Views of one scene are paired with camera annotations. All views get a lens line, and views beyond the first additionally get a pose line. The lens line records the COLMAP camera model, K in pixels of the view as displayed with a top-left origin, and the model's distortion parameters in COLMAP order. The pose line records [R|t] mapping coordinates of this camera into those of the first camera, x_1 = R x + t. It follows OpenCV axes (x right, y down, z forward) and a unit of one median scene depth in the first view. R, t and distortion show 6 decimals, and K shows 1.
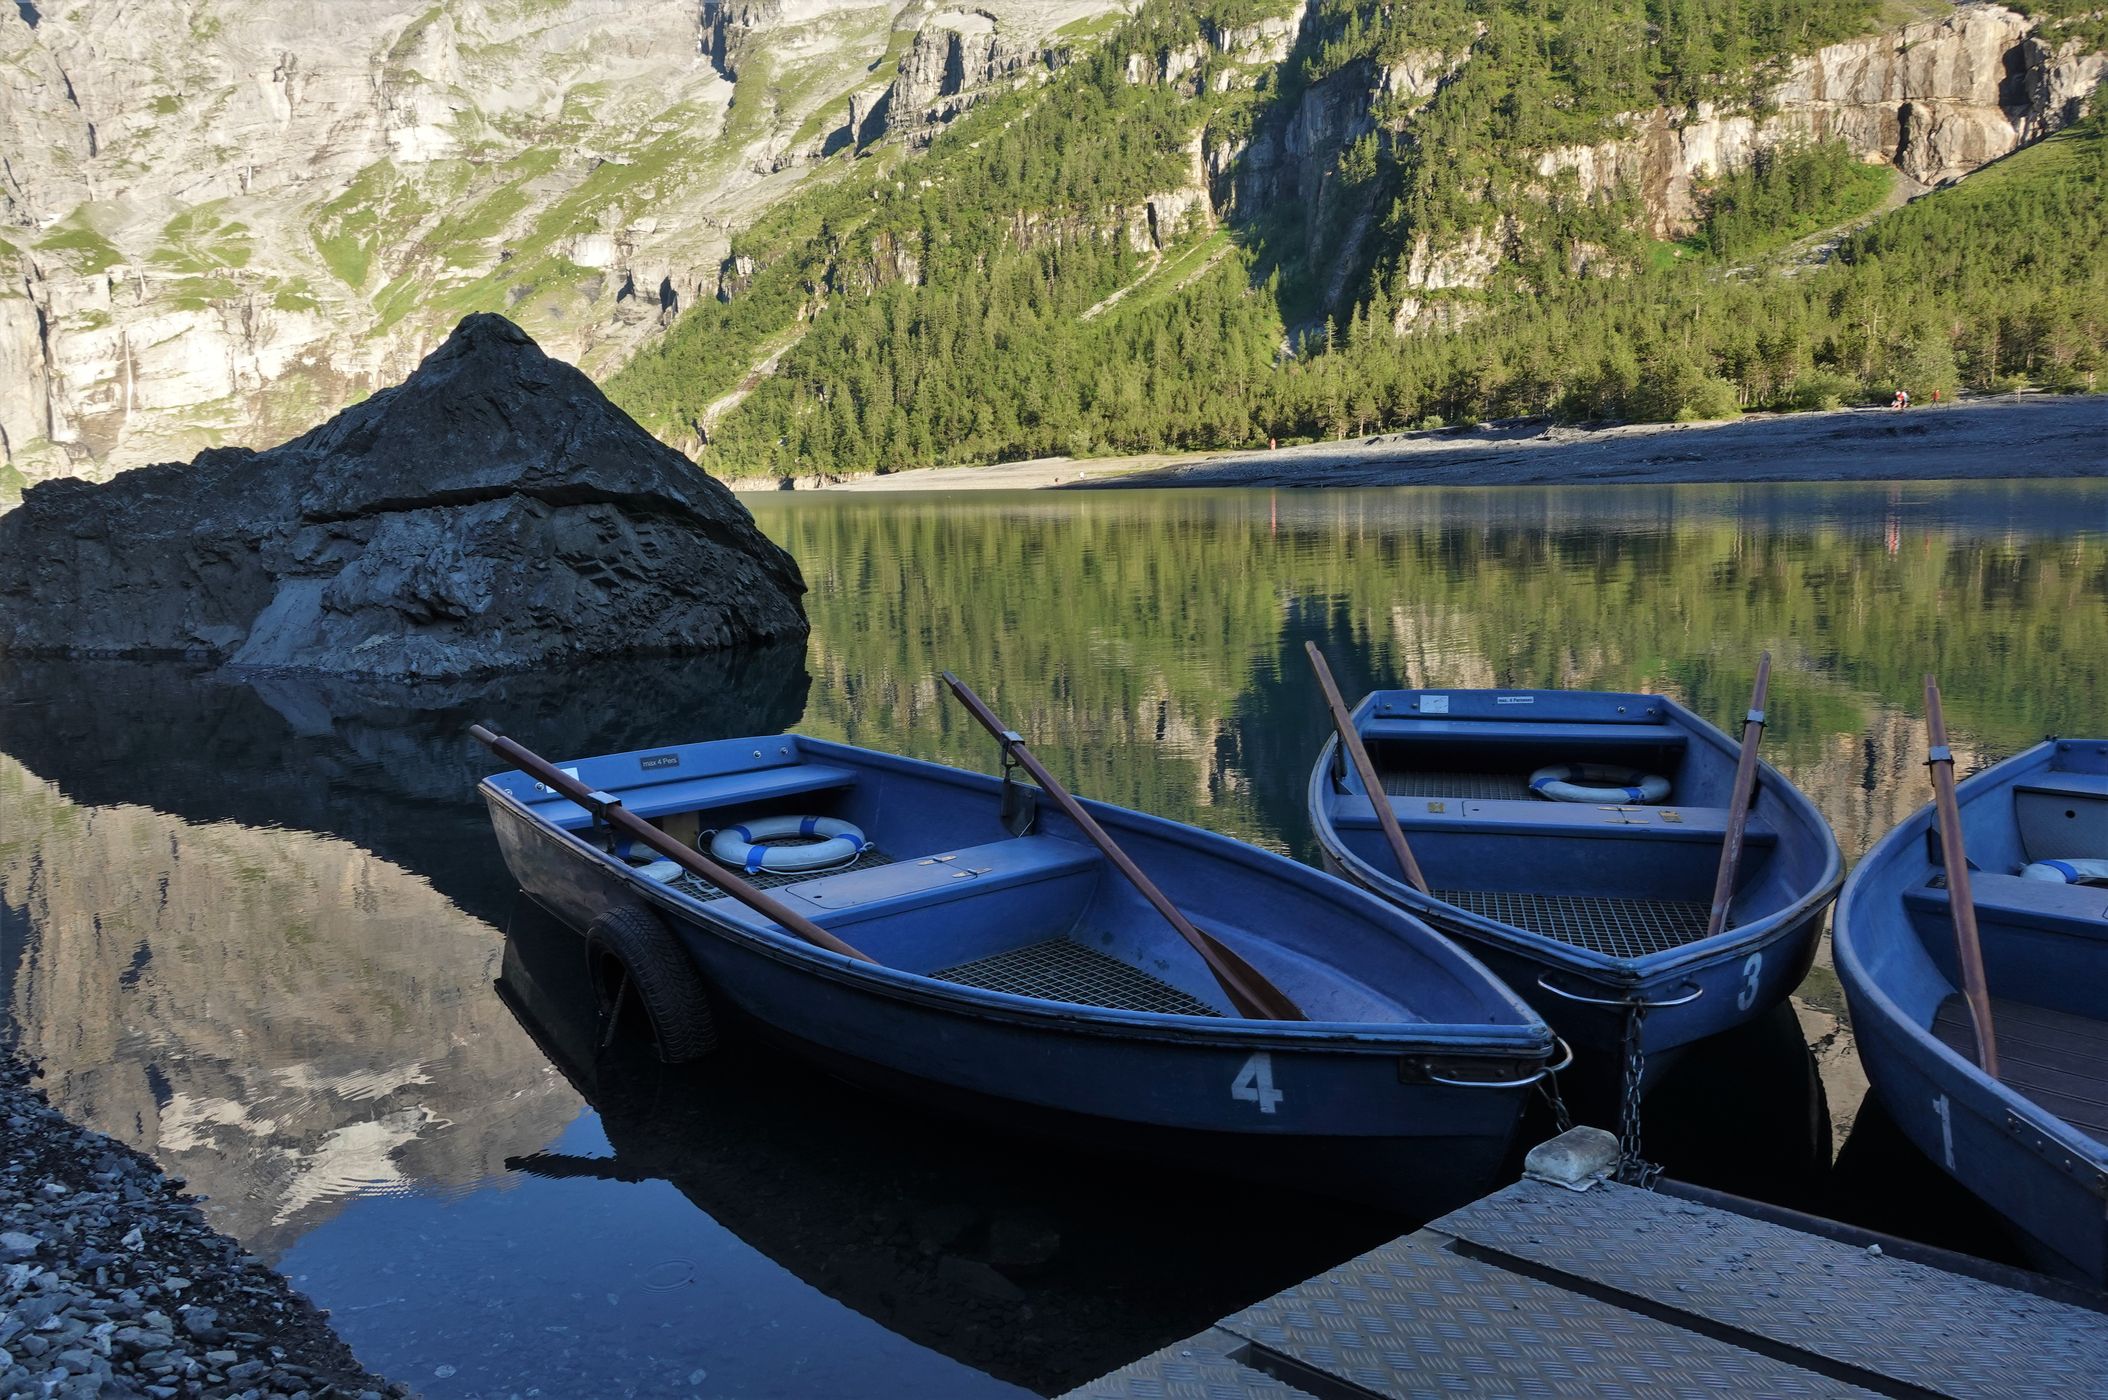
lens RADIAL K [[1478.0, 0, 1054.0], [0, 1478.0, 700.0], [0, 0, 1]] dist [0.003836, -0.002864]
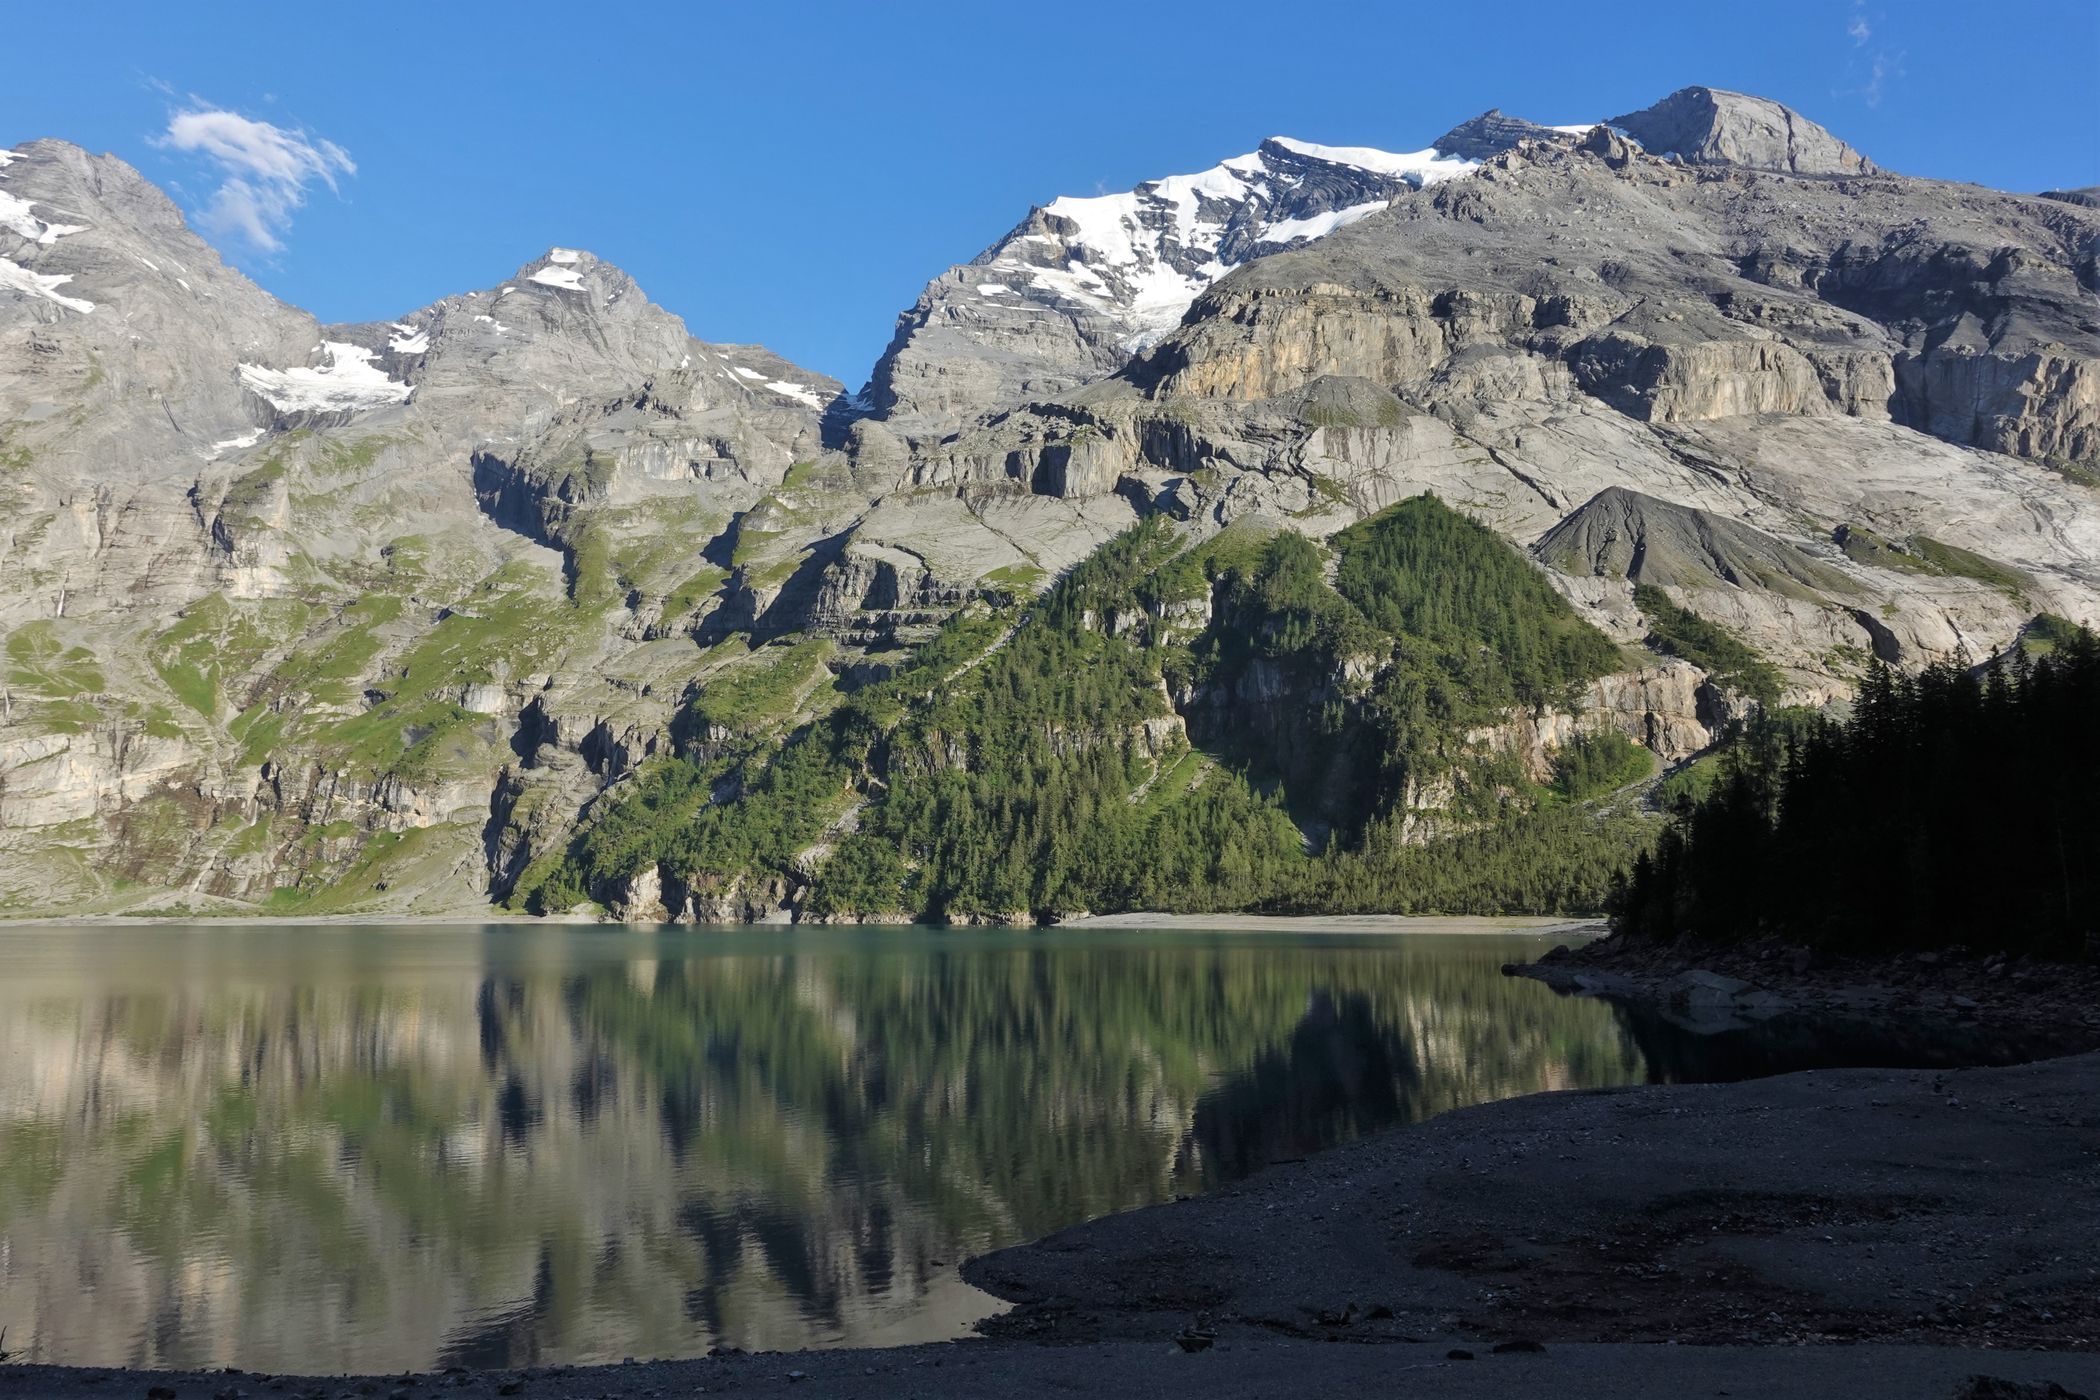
lens RADIAL K [[1508.3, 0, 1063.5], [0, 1508.3, 710.7], [0, 0, 1]] dist [-0.001705, 0.002903]
pose [[0.959378, 0.054456, 0.276820, -0.206100], [0.023582, 0.962282, -0.271029, 0.020113], [-0.281138, 0.266547, 0.921908, -0.156274]]
